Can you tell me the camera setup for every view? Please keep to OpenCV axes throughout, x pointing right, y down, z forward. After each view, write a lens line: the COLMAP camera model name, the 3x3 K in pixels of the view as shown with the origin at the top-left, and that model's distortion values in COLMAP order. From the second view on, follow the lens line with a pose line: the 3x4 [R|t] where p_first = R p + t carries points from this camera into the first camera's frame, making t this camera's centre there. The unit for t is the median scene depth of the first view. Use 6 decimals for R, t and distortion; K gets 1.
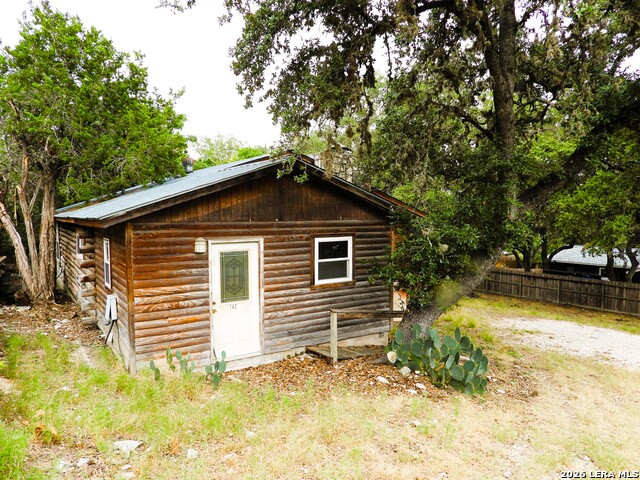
lens RADIAL K [[458.3, 0, 320.7], [0, 458.3, 240.0], [0, 0, 1]] dist [-0.009825, -0.000431]
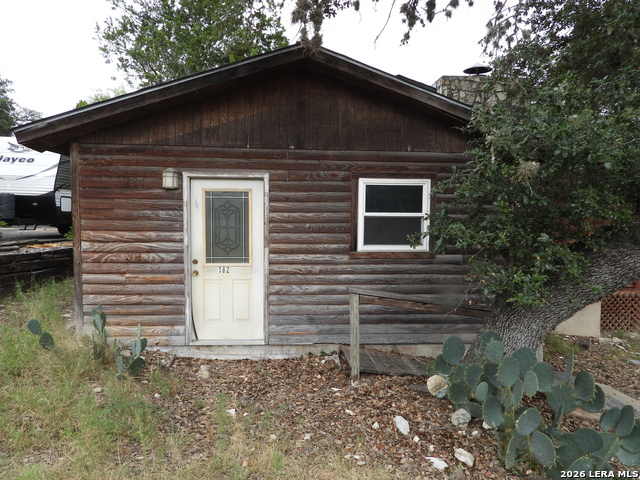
lens RADIAL K [[458.3, 0, 320.7], [0, 458.3, 240.0], [0, 0, 1]] dist [-0.009825, -0.000431]
pose [[0.872155, 0.046884, -0.486978, 0.276600], [-0.043024, 0.998891, 0.019116, 0.077961], [0.487334, 0.004280, 0.873205, 0.447086]]
